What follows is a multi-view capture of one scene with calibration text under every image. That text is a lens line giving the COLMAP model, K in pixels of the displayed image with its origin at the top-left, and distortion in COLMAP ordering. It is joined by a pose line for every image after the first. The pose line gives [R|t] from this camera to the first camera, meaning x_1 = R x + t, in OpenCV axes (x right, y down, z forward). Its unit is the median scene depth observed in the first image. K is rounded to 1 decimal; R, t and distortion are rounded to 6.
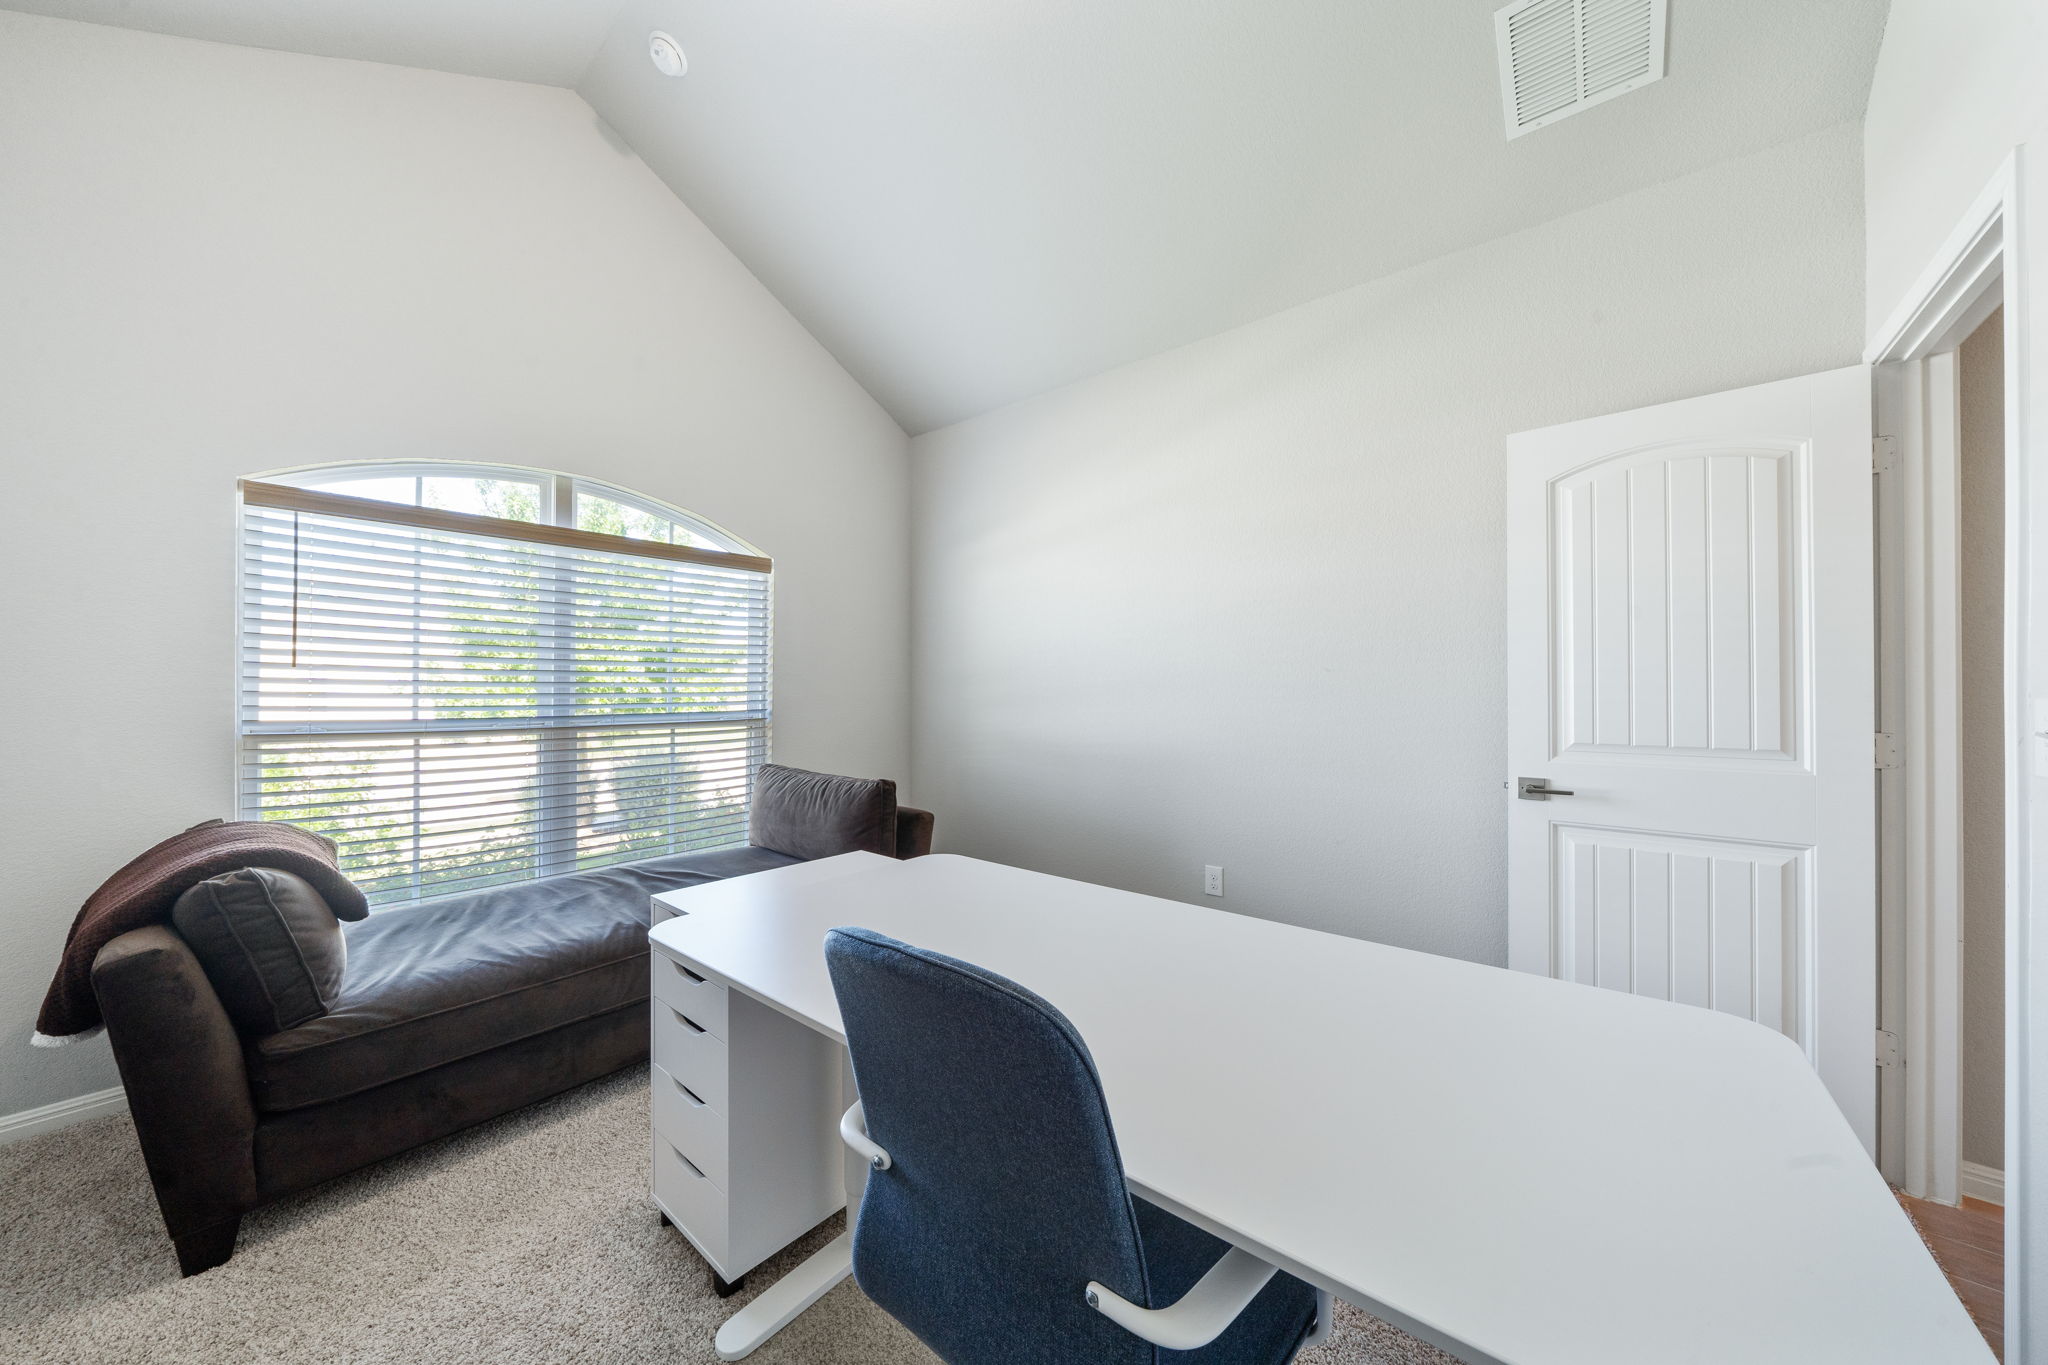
lens RADIAL K [[705.2, 0, 1027.7], [0, 705.2, 683.6], [0, 0, 1]] dist [-0.001847, 0.000073]
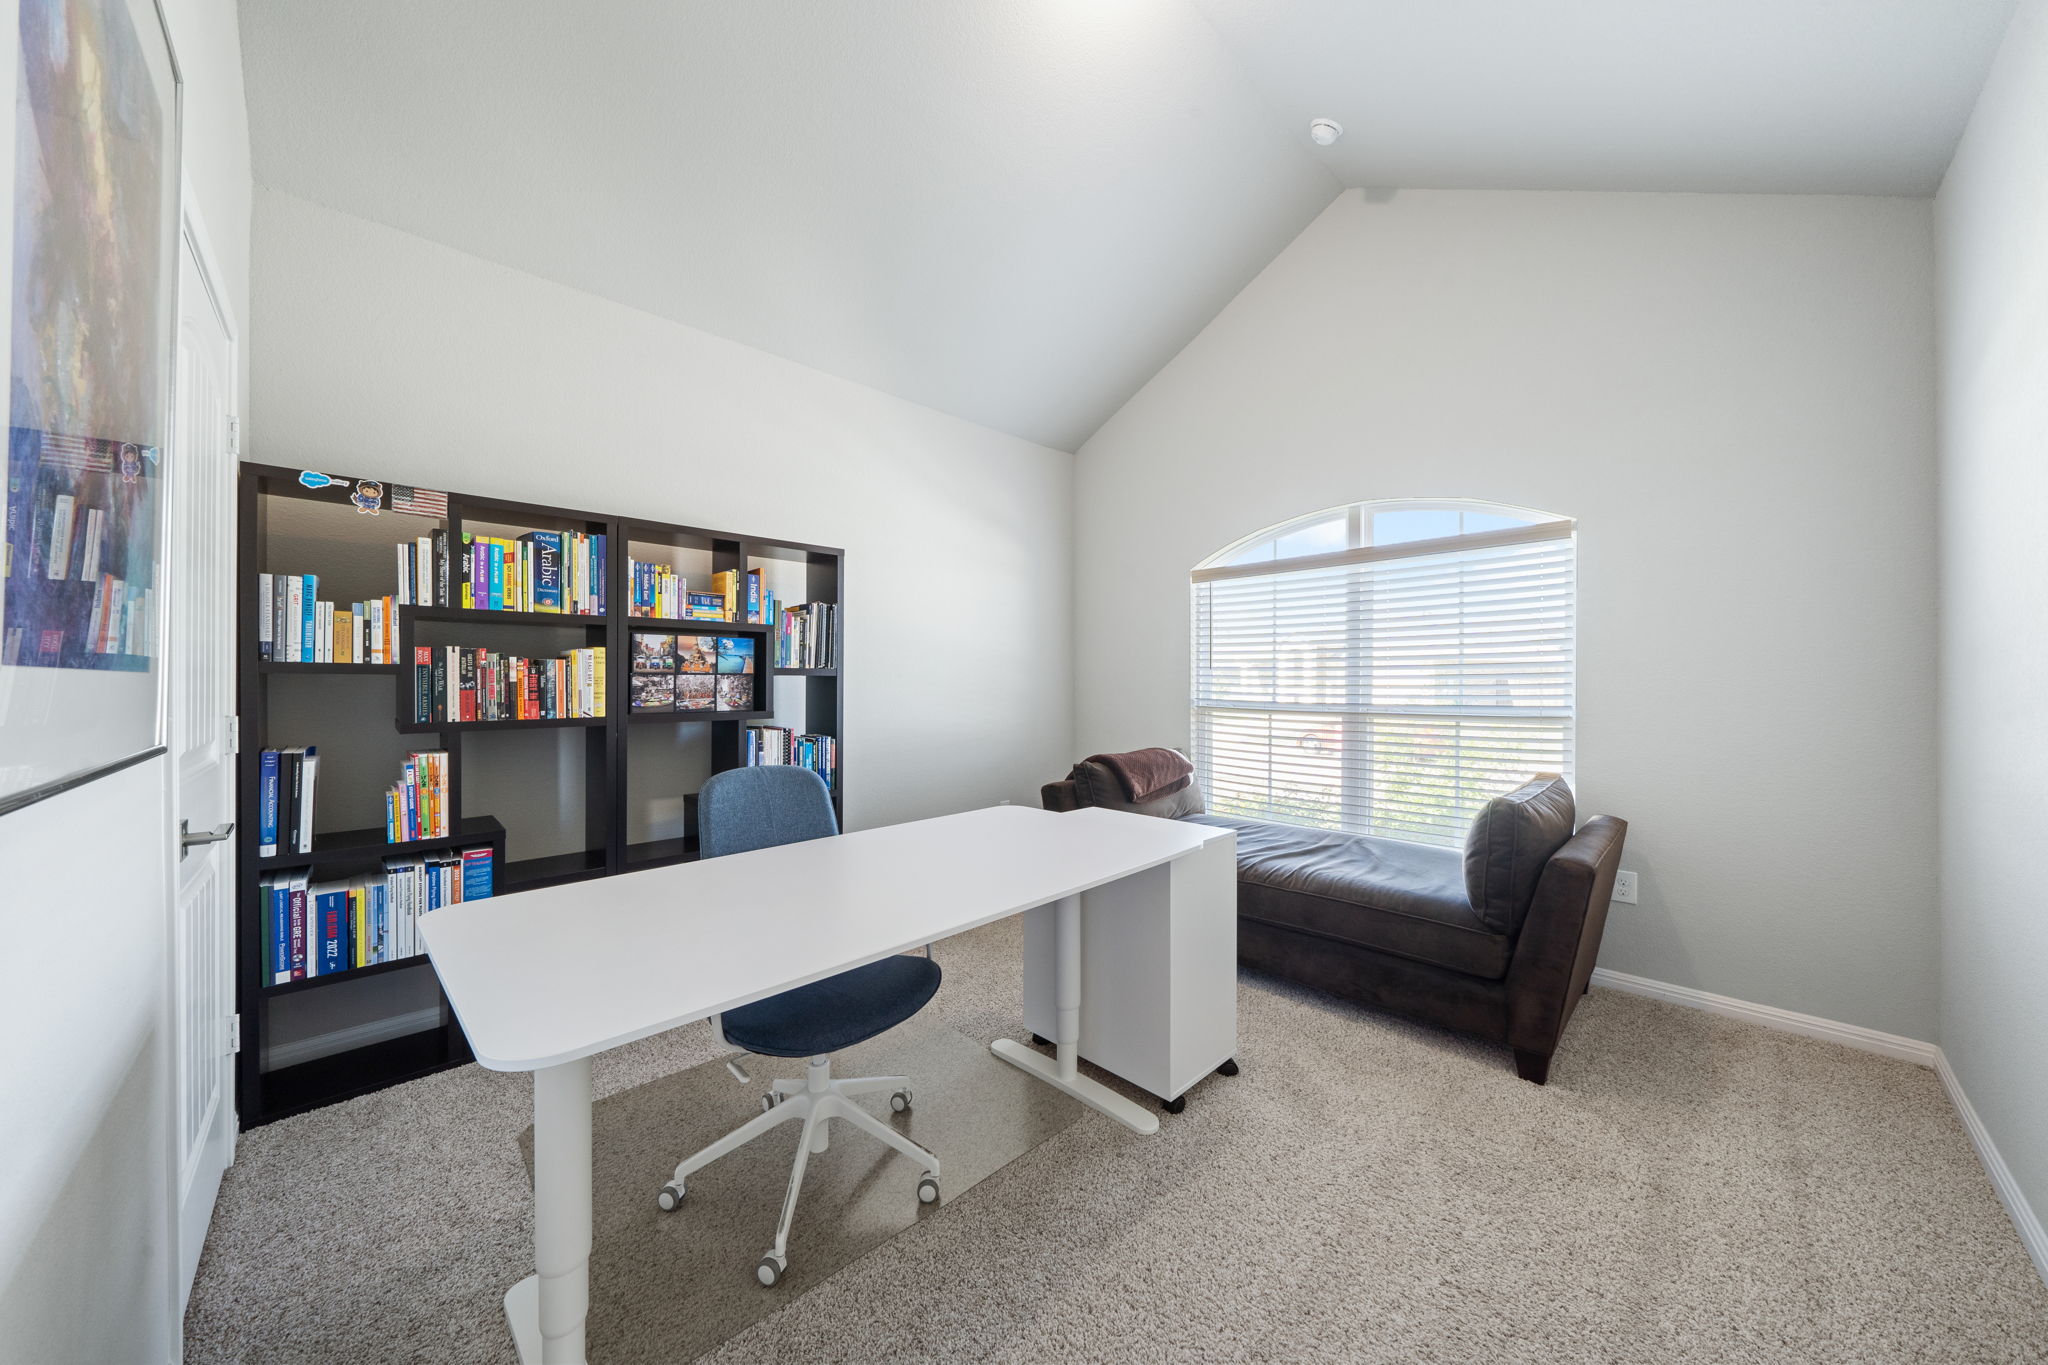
lens RADIAL K [[705.2, 0, 1027.7], [0, 705.2, 683.6], [0, 0, 1]] dist [-0.001847, 0.000073]
pose [[-0.096978, 0.006919, -0.995262, 0.809334], [0.013248, 0.999896, 0.005661, -0.004181], [0.995198, -0.012636, -0.097060, 0.735204]]
